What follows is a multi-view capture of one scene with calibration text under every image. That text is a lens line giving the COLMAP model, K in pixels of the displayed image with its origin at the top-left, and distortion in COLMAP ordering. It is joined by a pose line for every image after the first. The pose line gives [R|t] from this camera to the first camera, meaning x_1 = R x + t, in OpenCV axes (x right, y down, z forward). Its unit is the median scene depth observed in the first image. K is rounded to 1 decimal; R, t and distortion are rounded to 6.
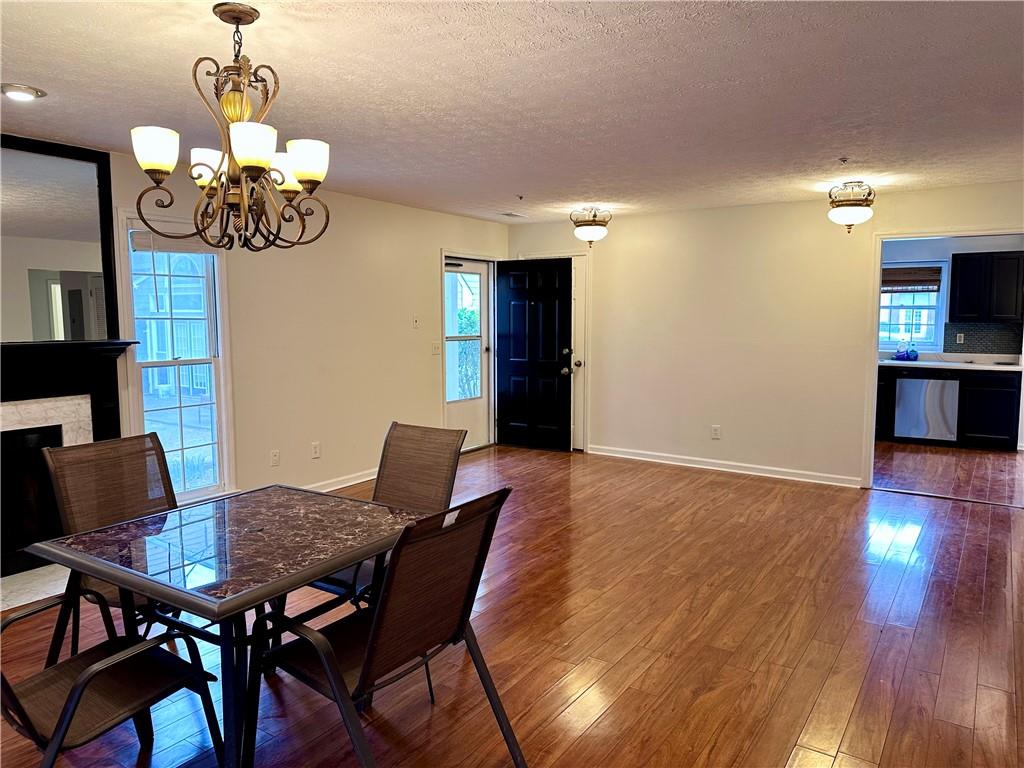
lens RADIAL K [[728.6, 0, 503.0], [0, 728.6, 384.4], [0, 0, 1]] dist [0.038793, -0.050249]
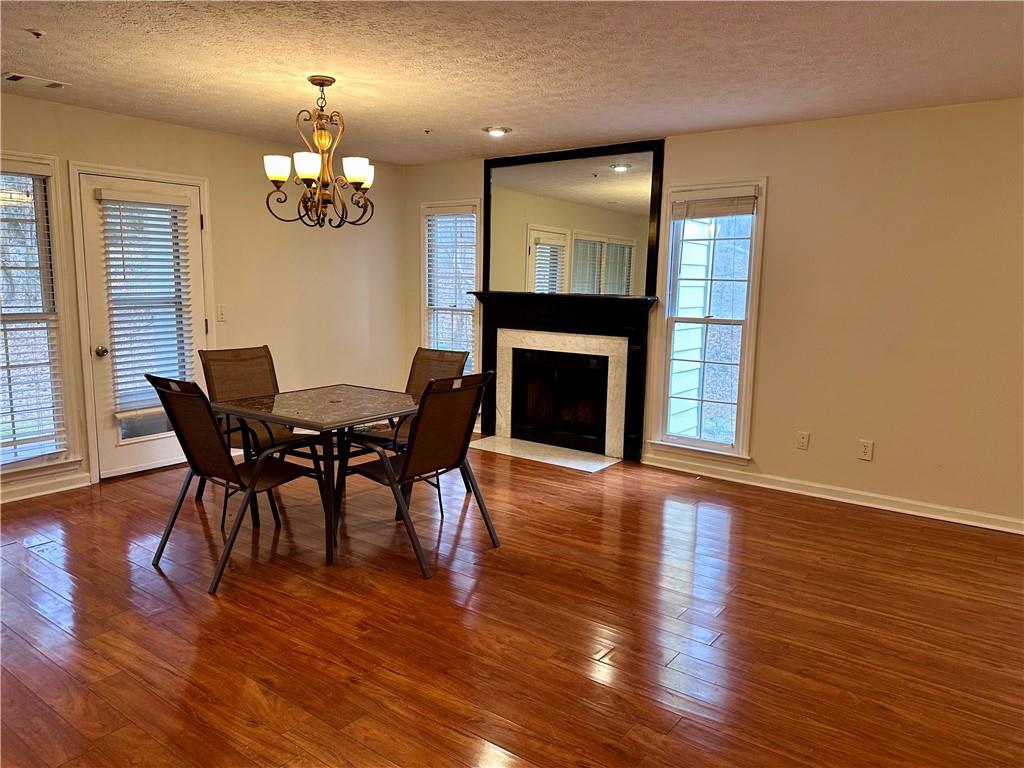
lens RADIAL K [[728.6, 0, 503.0], [0, 728.6, 384.4], [0, 0, 1]] dist [0.038793, -0.050249]
pose [[-0.058200, 0.152836, -0.986536, 0.725060], [-0.112140, 0.980956, 0.158587, -0.083783], [0.991987, 0.119860, -0.039953, 0.851096]]
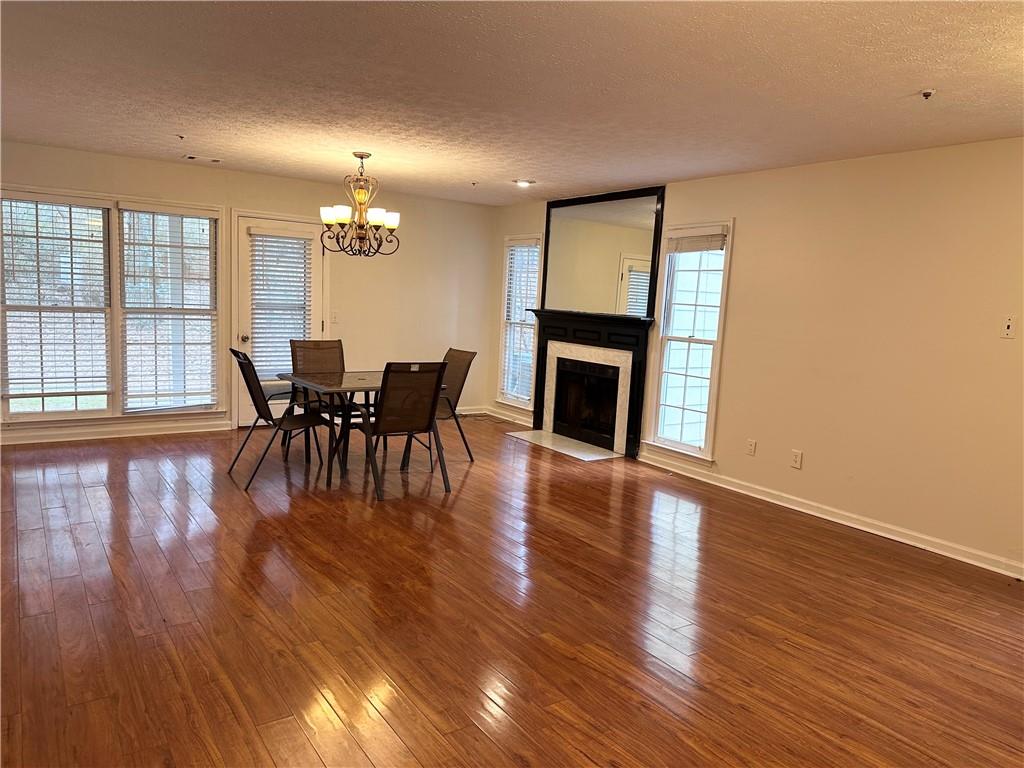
lens RADIAL K [[728.6, 0, 503.0], [0, 728.6, 384.4], [0, 0, 1]] dist [0.038793, -0.050249]
pose [[-0.377614, 0.103627, -0.920146, 0.933264], [-0.137095, 0.976509, 0.166237, -0.134238], [0.915758, 0.188921, -0.354537, 1.310254]]
